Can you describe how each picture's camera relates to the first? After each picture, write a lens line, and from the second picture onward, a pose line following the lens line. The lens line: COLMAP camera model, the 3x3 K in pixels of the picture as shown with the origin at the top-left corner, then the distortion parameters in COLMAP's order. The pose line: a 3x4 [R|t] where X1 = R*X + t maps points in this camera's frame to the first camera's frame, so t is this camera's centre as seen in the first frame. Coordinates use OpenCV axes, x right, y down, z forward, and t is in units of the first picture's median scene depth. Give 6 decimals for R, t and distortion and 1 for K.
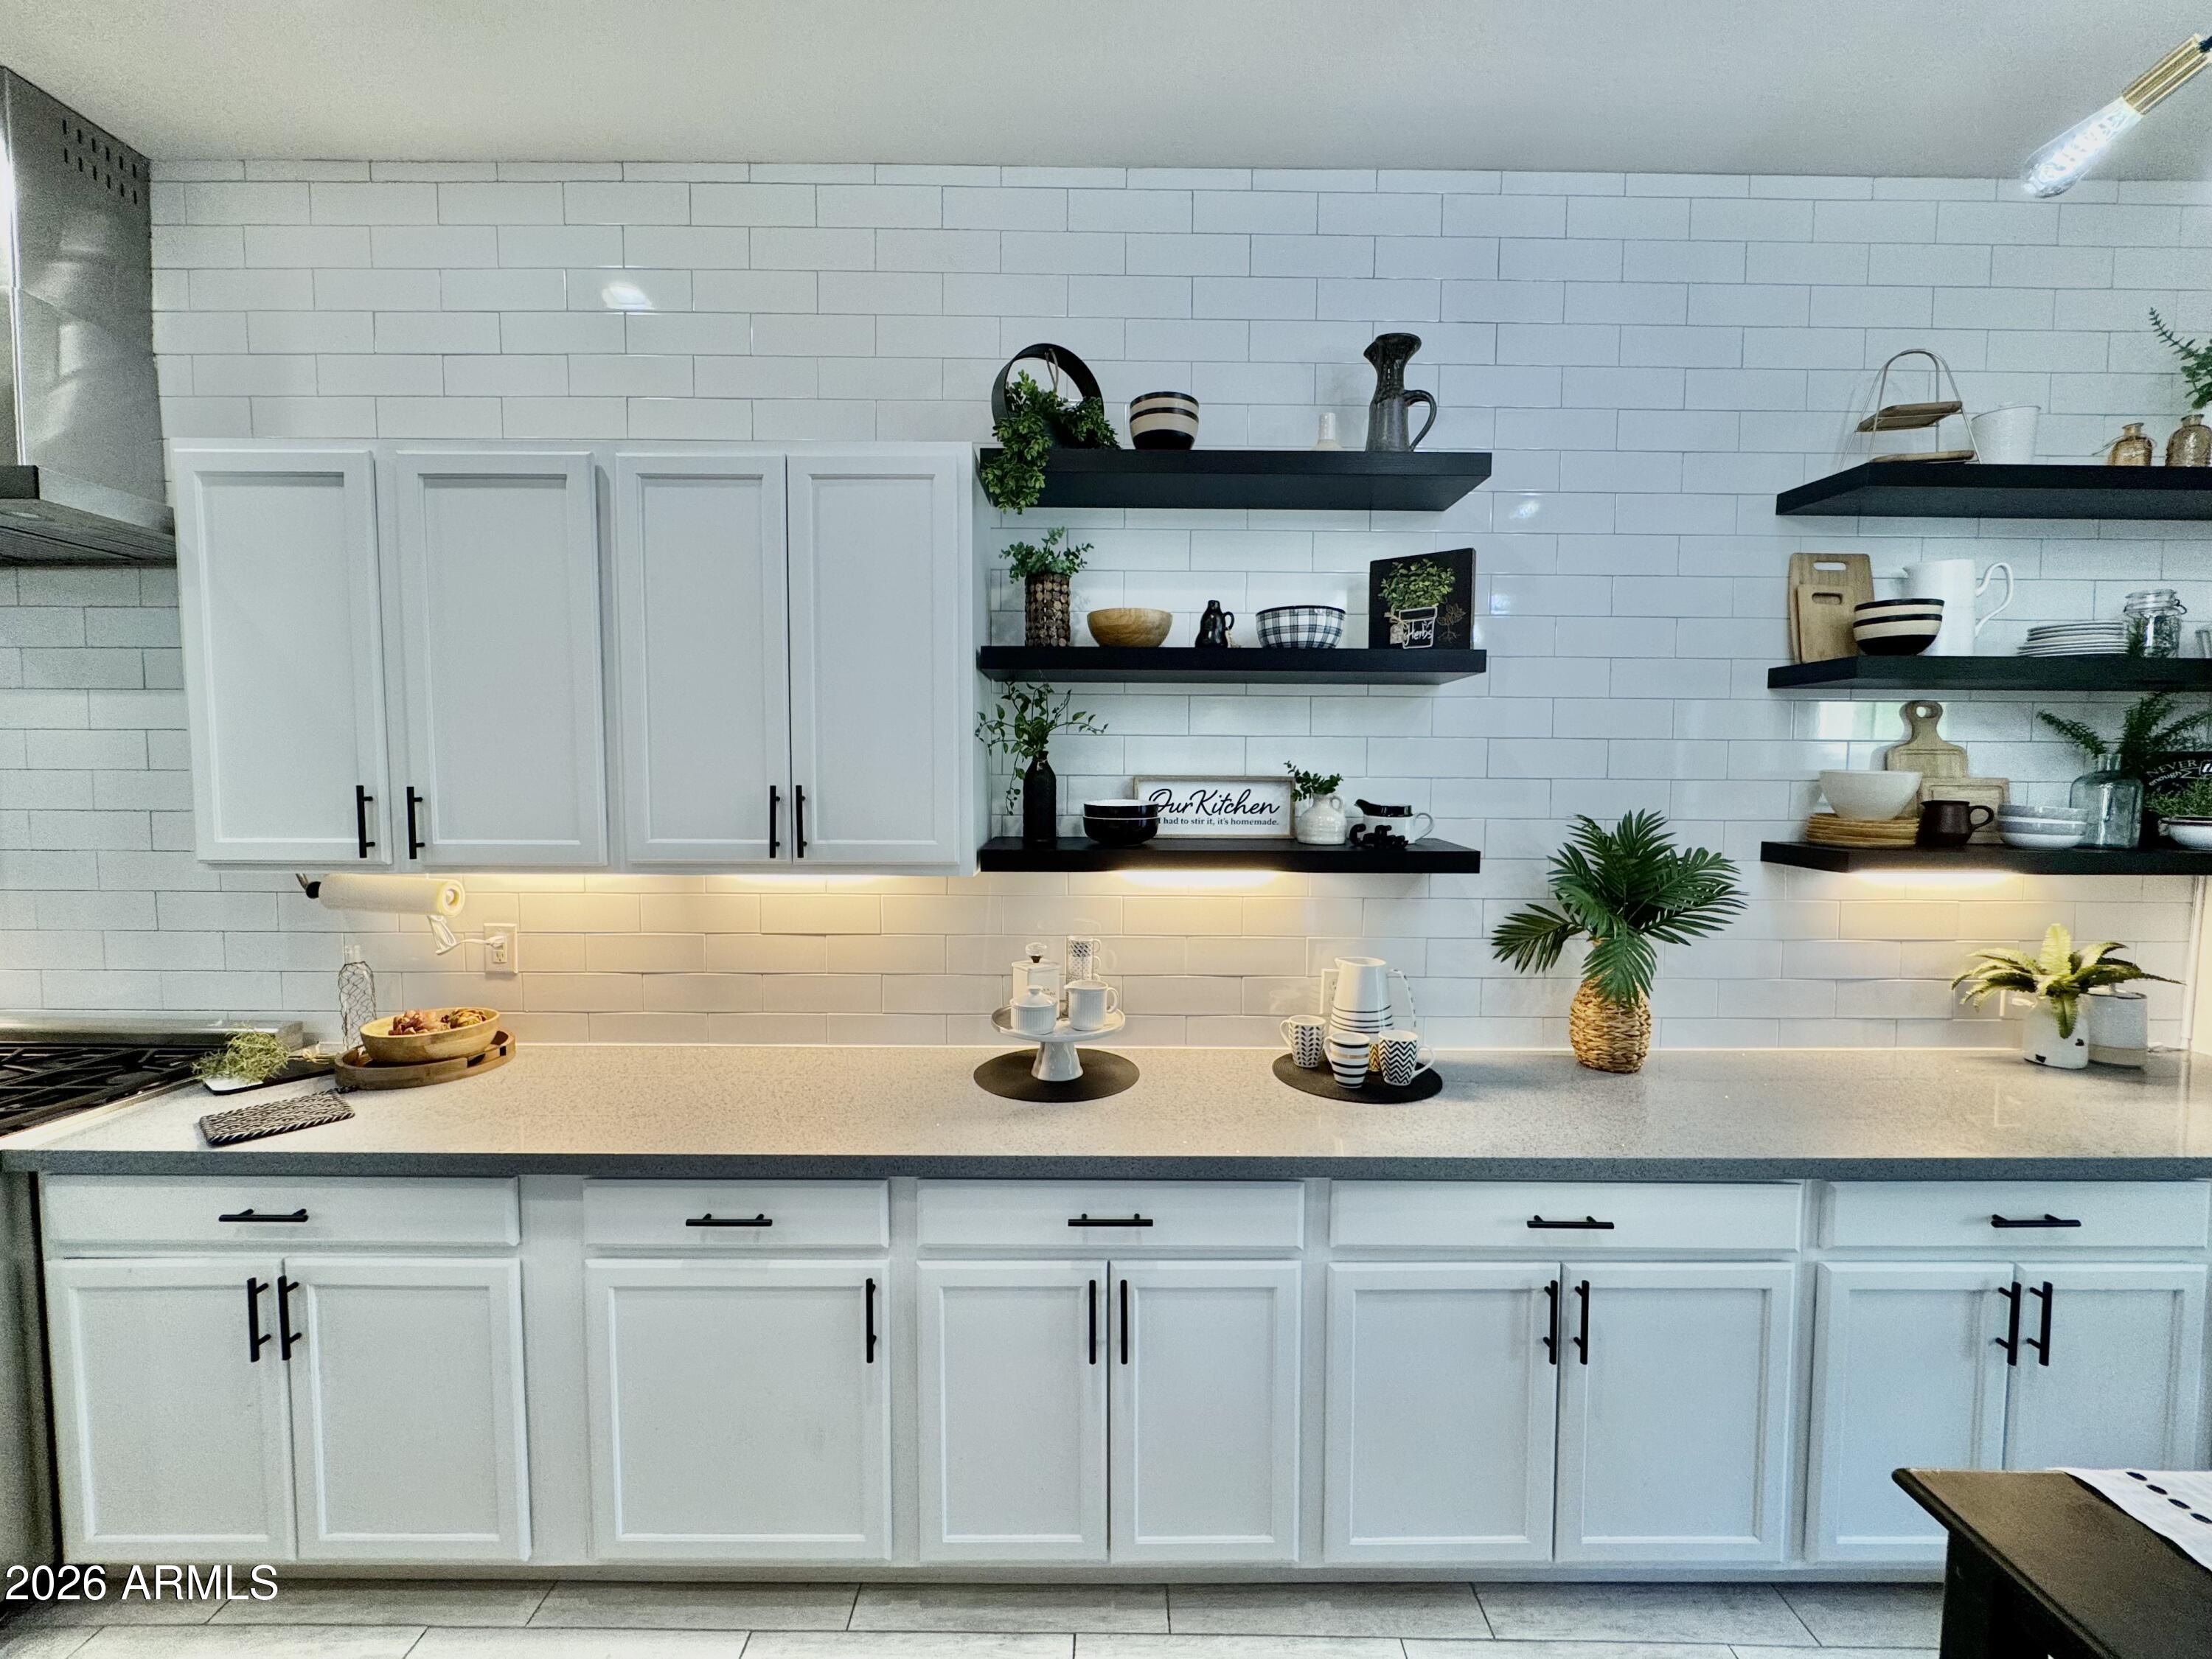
lens RADIAL K [[882.9, 0, 1103.6], [0, 882.9, 829.1], [0, 0, 1]] dist [-0.002864, 0.000172]
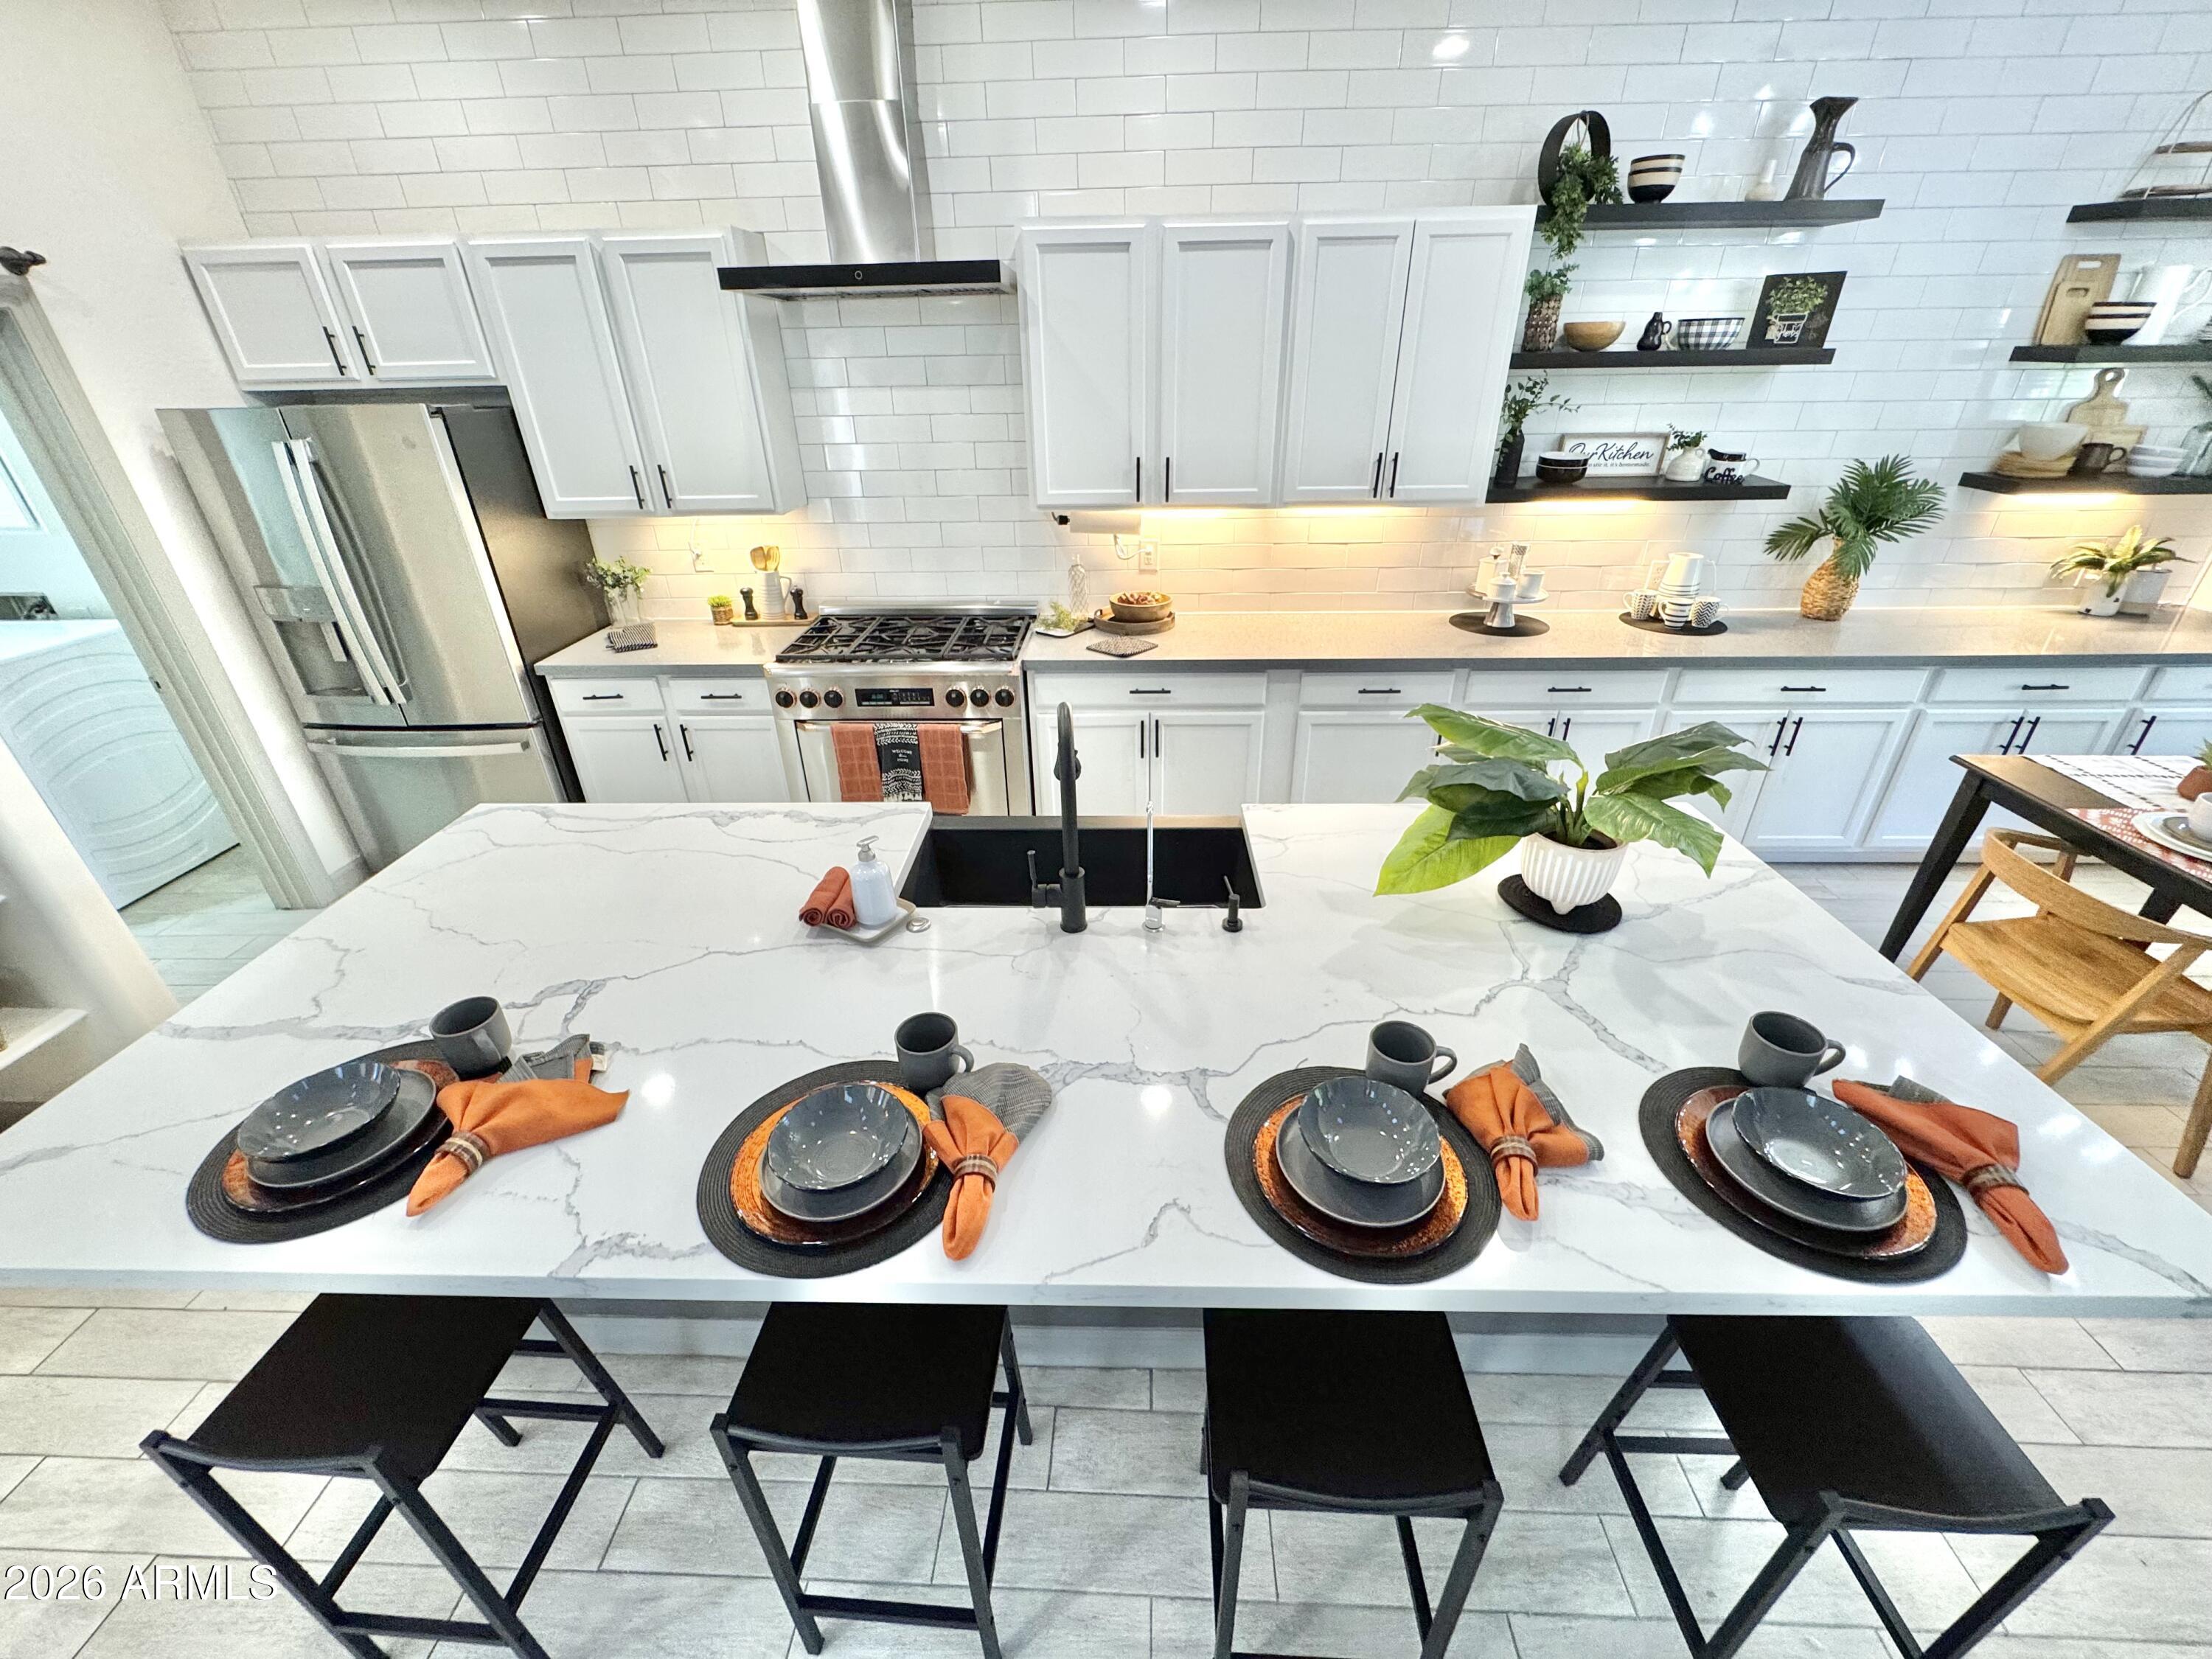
lens RADIAL K [[882.9, 0, 1103.6], [0, 882.9, 829.1], [0, 0, 1]] dist [-0.002864, 0.000172]
pose [[0.999175, -0.002414, -0.040548, -0.761825], [0.019370, 0.905737, 0.423397, -0.110590], [0.035703, -0.423833, 0.905036, -0.780848]]
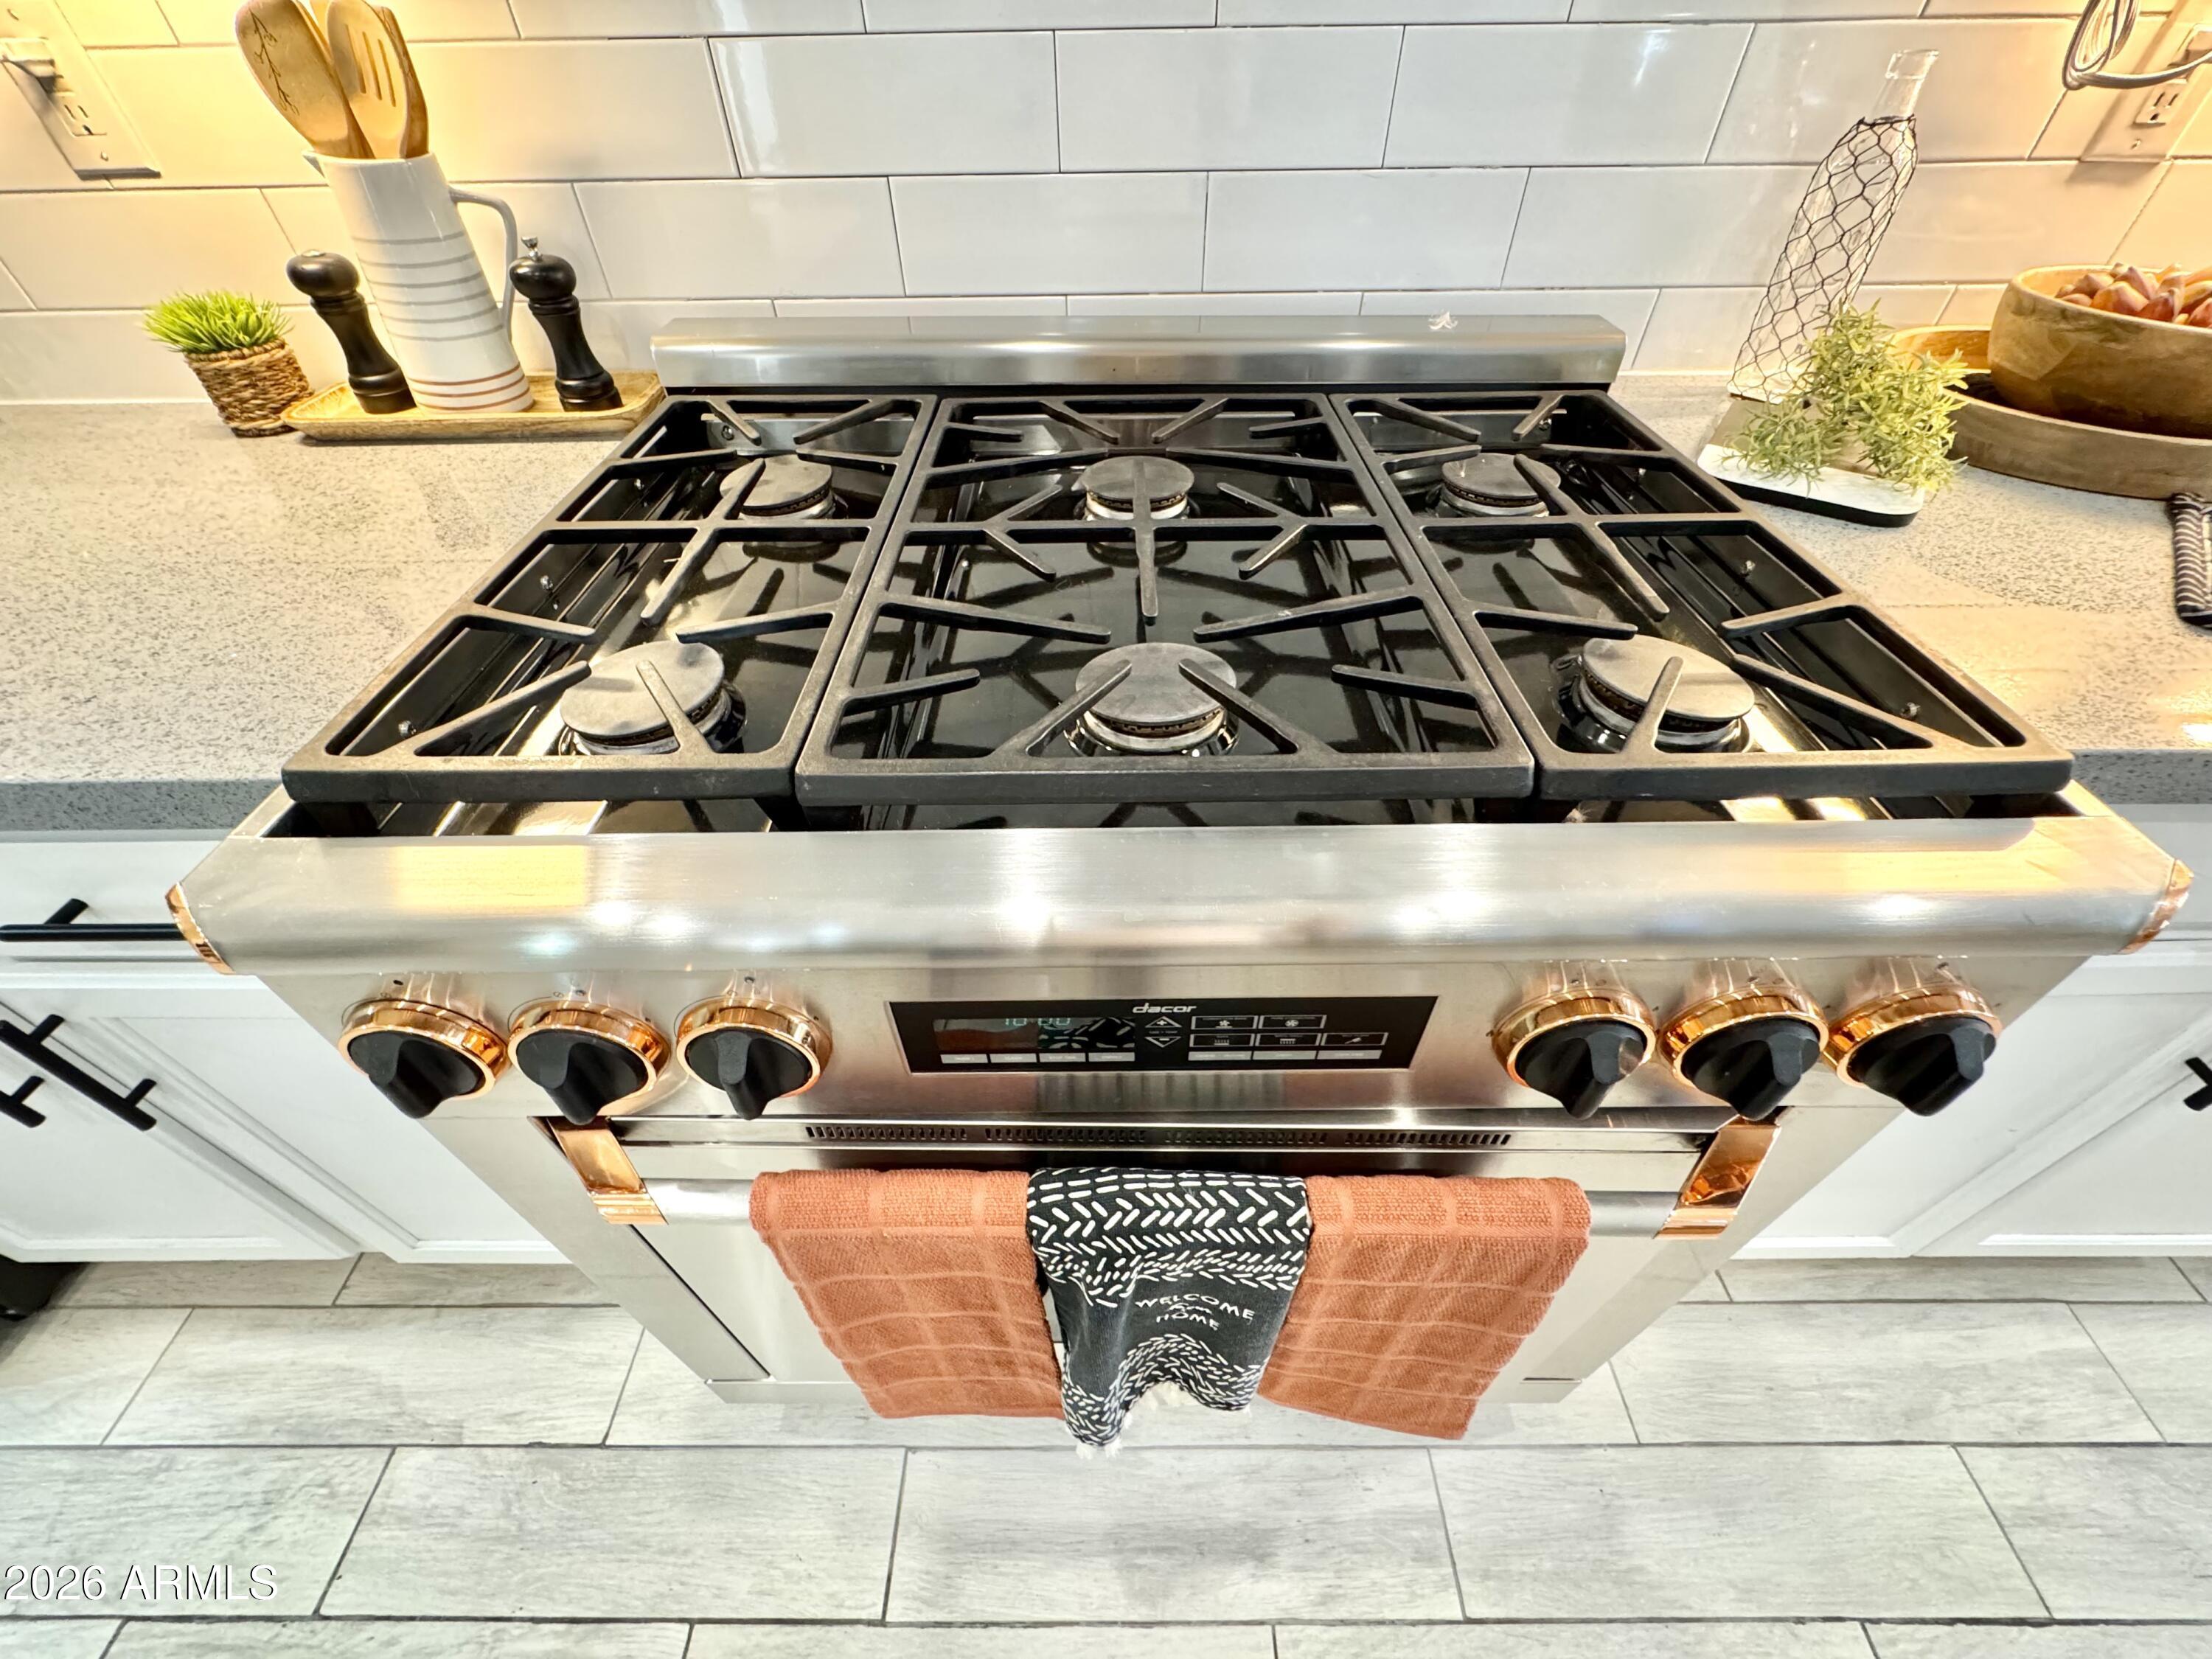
lens RADIAL K [[882.9, 0, 1103.6], [0, 882.9, 829.1], [0, 0, 1]] dist [-0.002864, 0.000172]
pose [[0.999784, -0.011081, -0.017564, -1.206412], [0.019790, 0.764742, 0.644033, 0.142911], [0.006295, -0.644241, 0.764796, 0.577543]]
